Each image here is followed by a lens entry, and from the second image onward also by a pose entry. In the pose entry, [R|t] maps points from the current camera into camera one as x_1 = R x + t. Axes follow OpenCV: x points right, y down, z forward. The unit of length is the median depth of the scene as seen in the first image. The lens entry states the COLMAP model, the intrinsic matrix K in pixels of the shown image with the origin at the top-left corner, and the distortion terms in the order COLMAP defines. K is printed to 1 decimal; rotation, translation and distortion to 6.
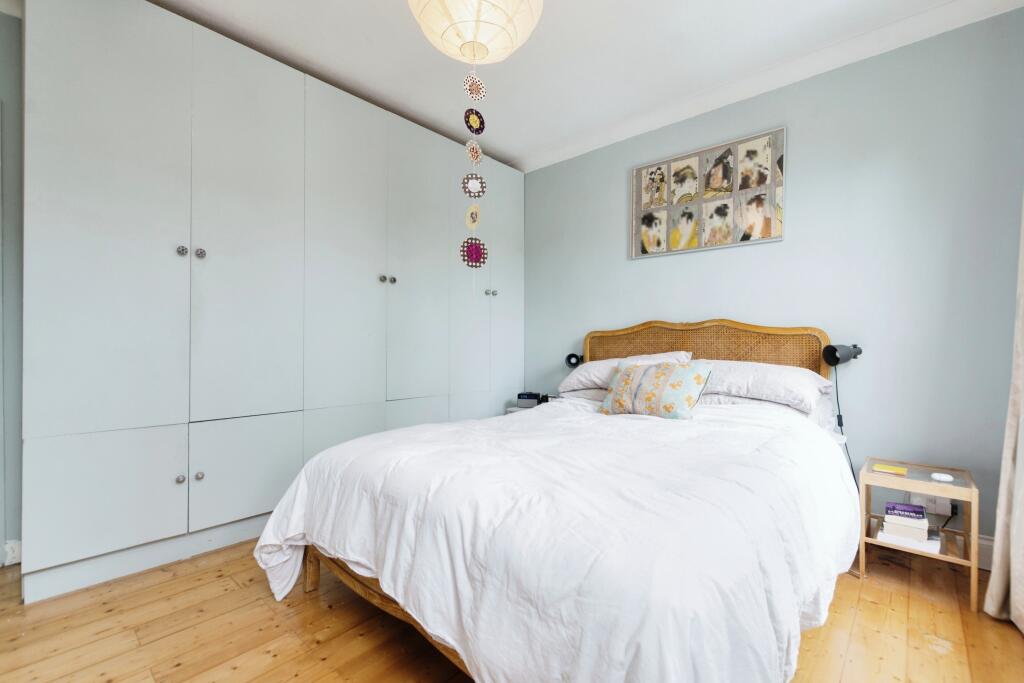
lens RADIAL K [[432.8, 0, 508.9], [0, 432.8, 340.1], [0, 0, 1]] dist [0.001275, 0.000081]
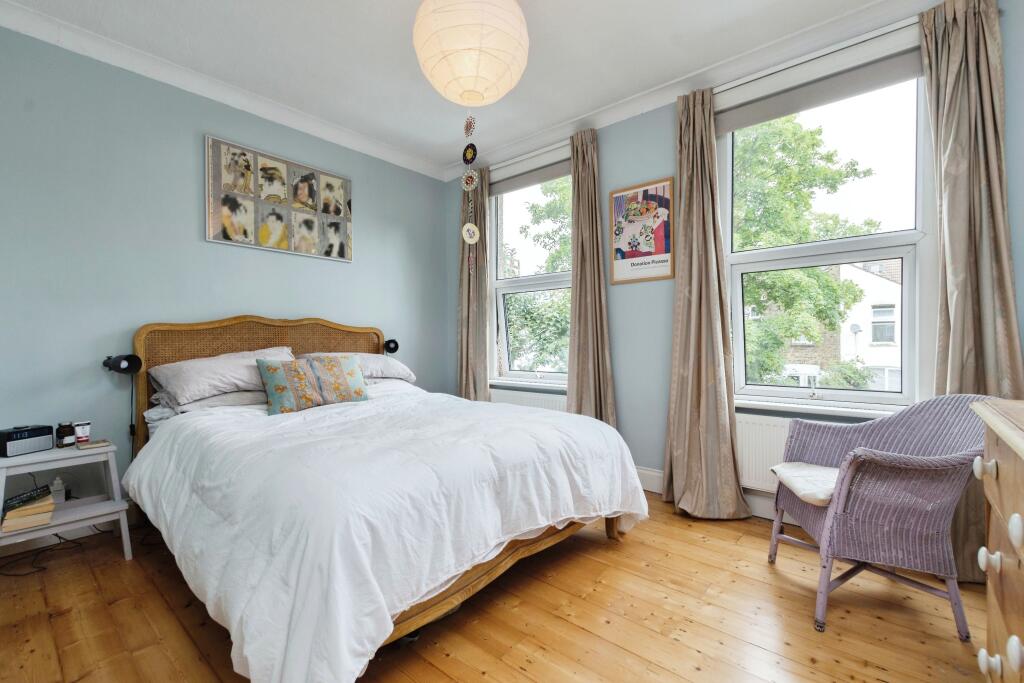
lens RADIAL K [[461.6, 0, 509.3], [0, 461.6, 341.9], [0, 0, 1]] dist [-0.031141, 0.002446]
pose [[-0.044891, -0.006438, 0.998971, -0.718555], [-0.004343, 0.999971, 0.006249, 0.005339], [-0.998982, -0.004058, -0.044918, 0.496471]]
